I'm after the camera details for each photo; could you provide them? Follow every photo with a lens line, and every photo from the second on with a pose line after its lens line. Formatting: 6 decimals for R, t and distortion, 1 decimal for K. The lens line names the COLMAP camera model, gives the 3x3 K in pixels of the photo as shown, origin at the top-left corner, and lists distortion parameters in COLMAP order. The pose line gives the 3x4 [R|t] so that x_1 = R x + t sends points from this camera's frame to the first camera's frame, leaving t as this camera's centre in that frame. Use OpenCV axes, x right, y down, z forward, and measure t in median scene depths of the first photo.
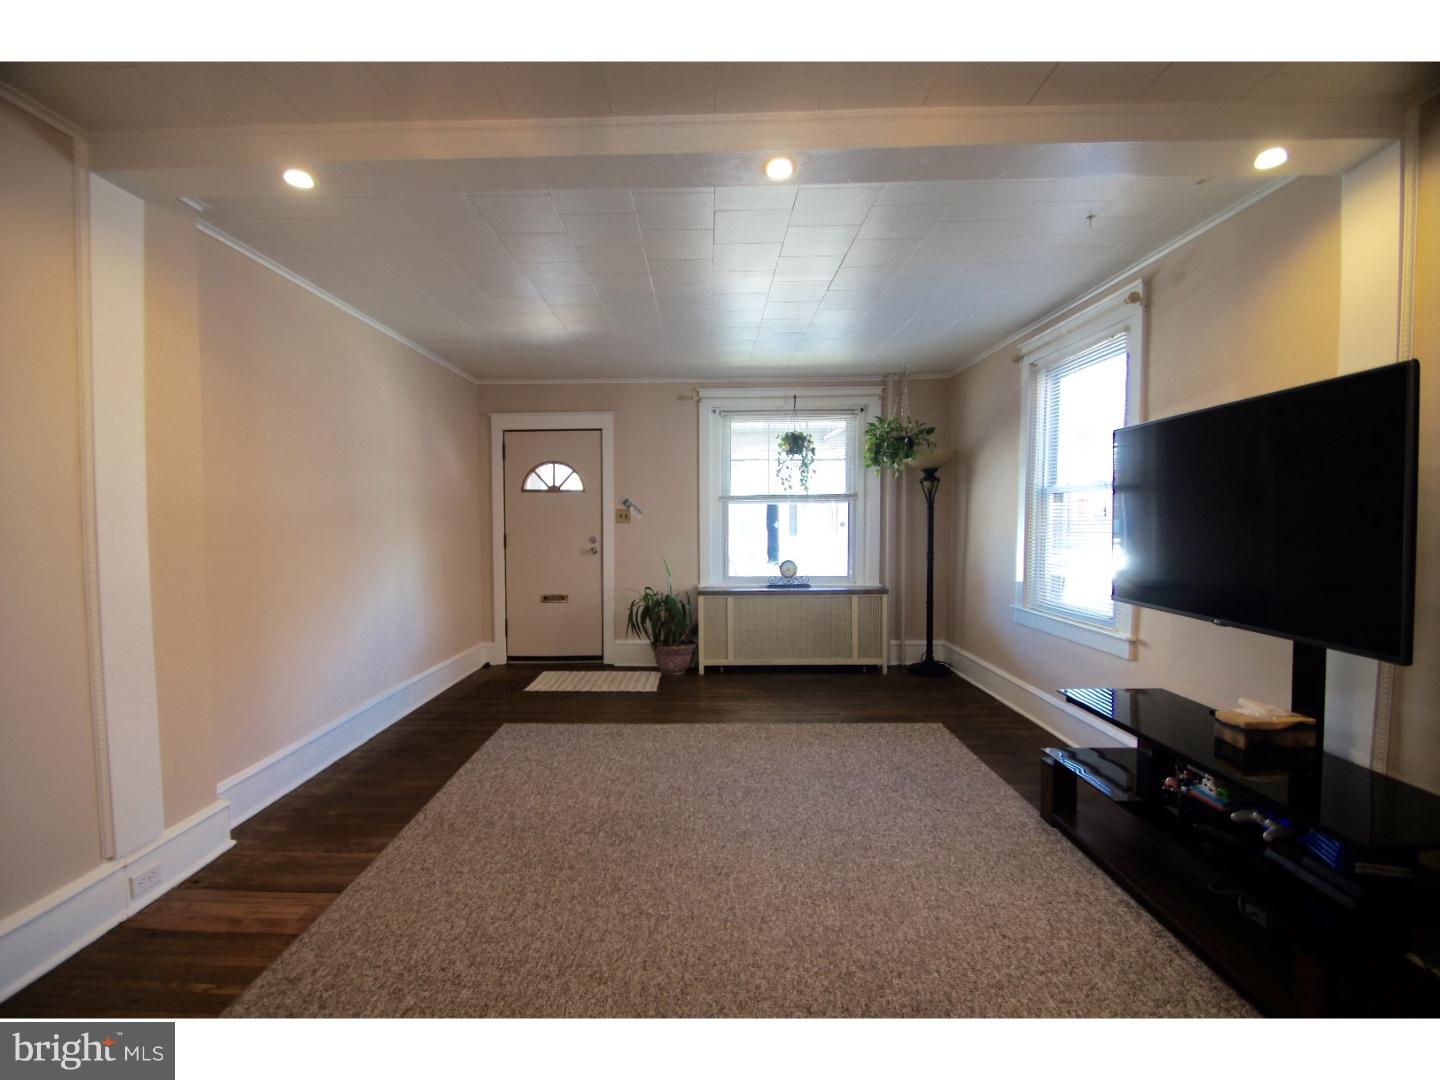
lens RADIAL K [[633.9, 0, 710.2], [0, 633.9, 542.8], [0, 0, 1]] dist [0.000992, -0.004776]
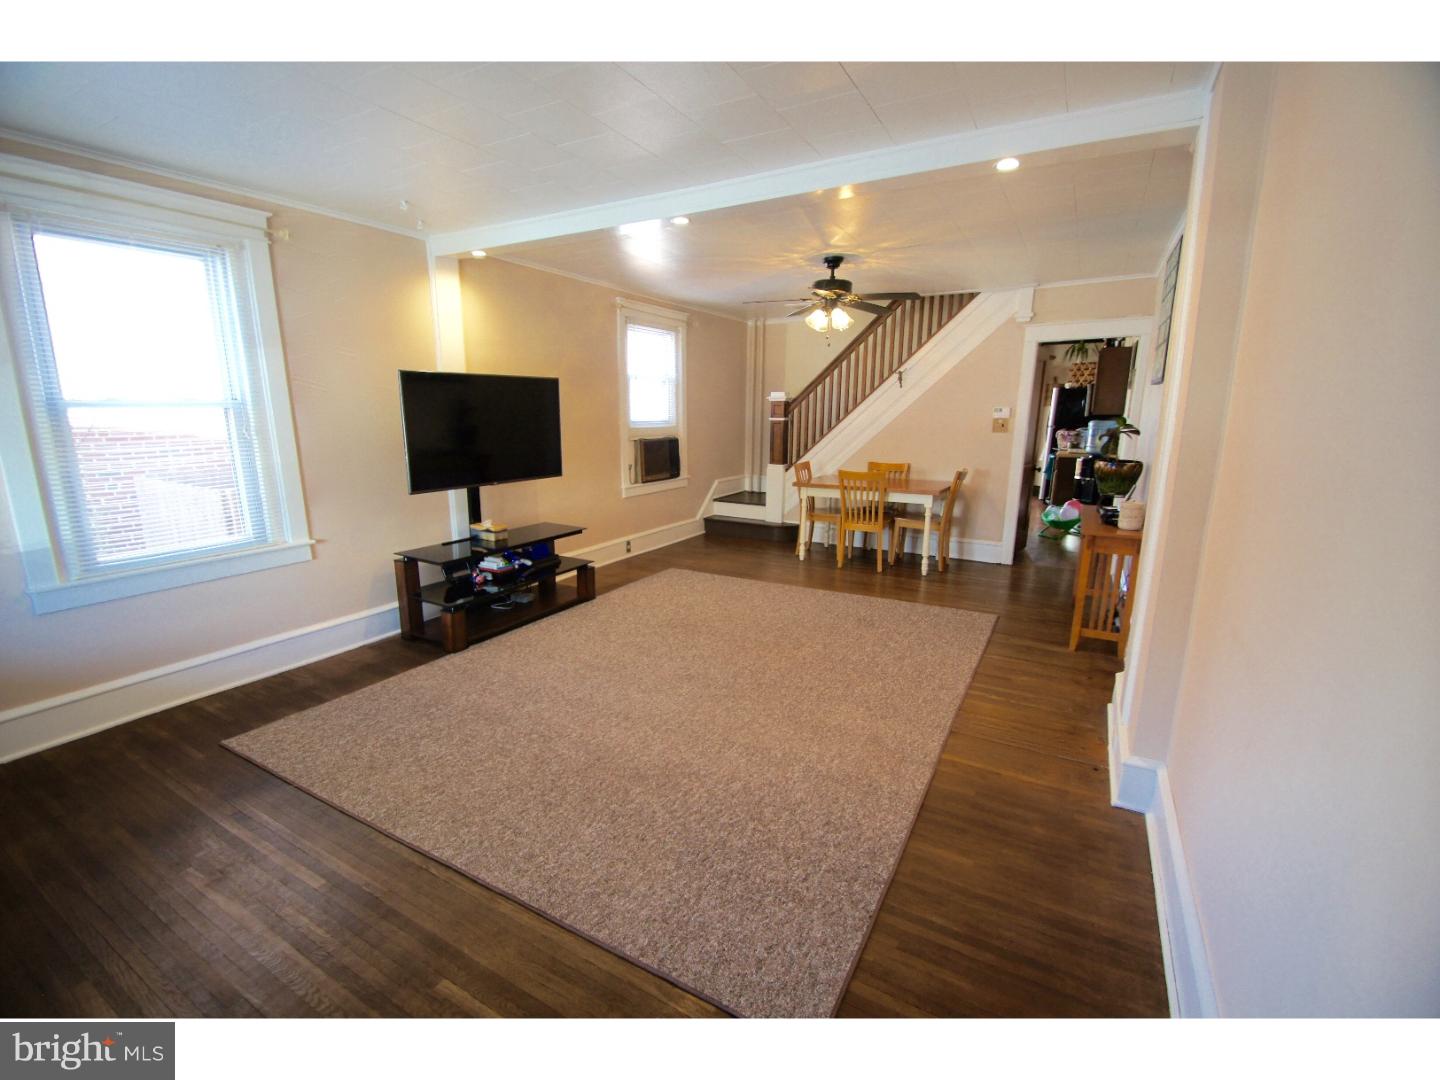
lens RADIAL K [[633.9, 0, 695.6], [0, 633.9, 537.5], [0, 0, 1]] dist [0.000992, -0.004776]
pose [[-0.860083, -0.093968, 0.501426, -0.691186], [0.025728, 0.973649, 0.226595, -0.133814], [-0.509506, 0.207791, -0.835001, 2.105865]]
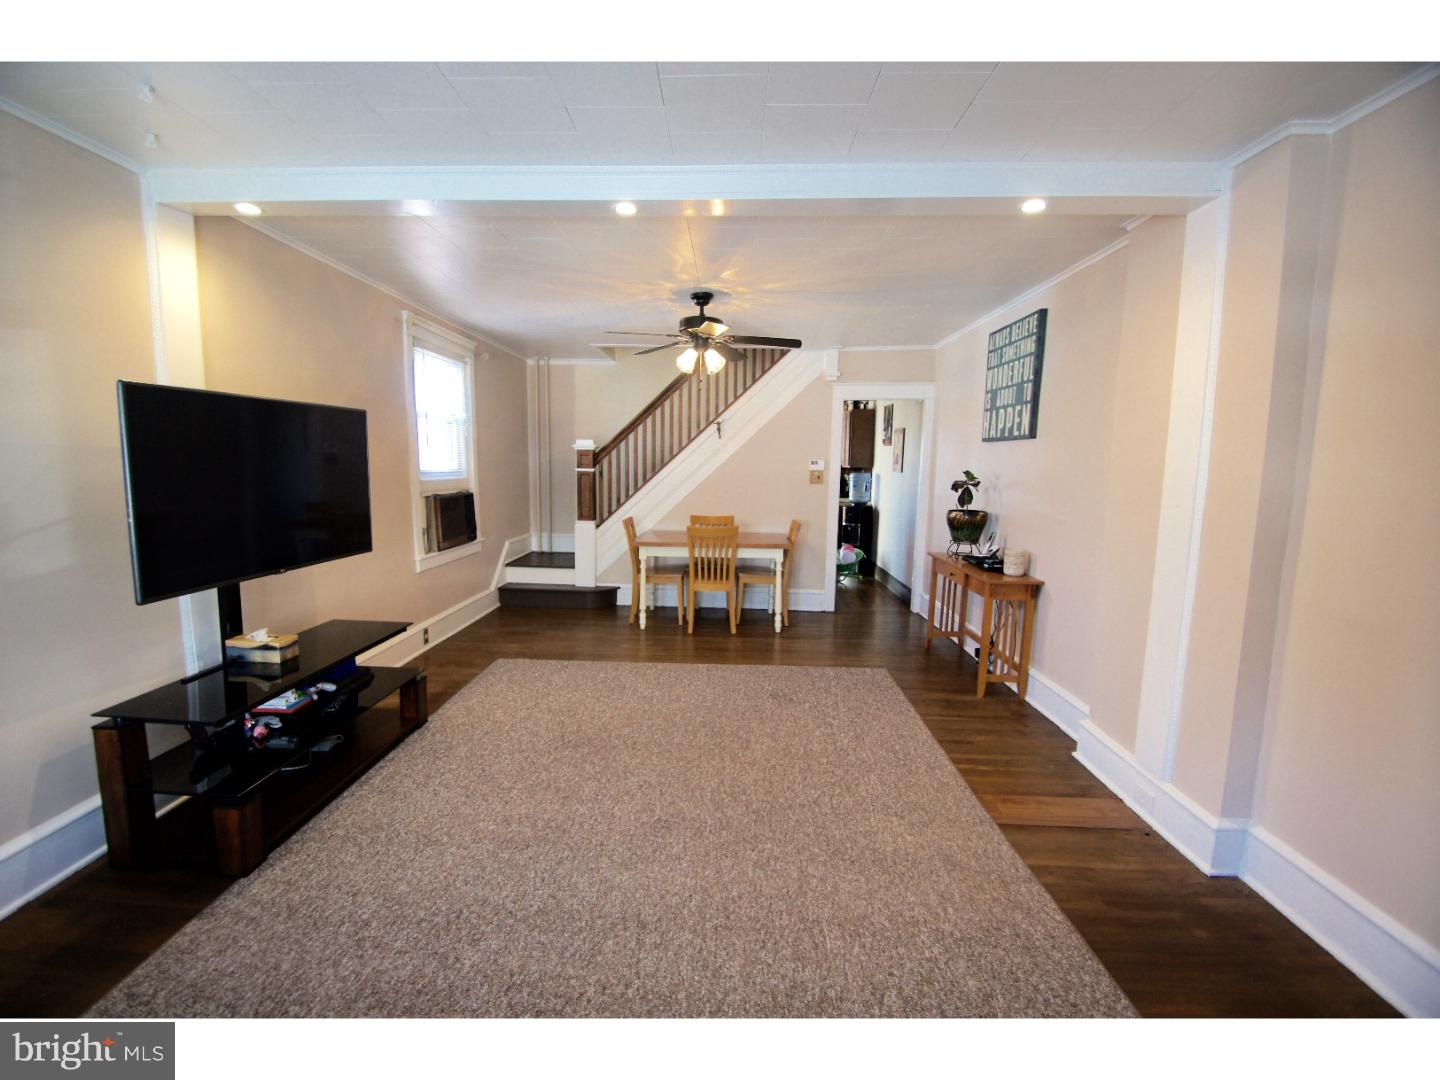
lens RADIAL K [[633.9, 0, 698.0], [0, 633.9, 540.4], [0, 0, 1]] dist [0.000992, -0.004776]
pose [[-0.998636, -0.012371, 0.050735, -0.086694], [-0.004048, 0.986950, 0.160974, -0.127608], [-0.052064, 0.160549, -0.985654, 1.925707]]
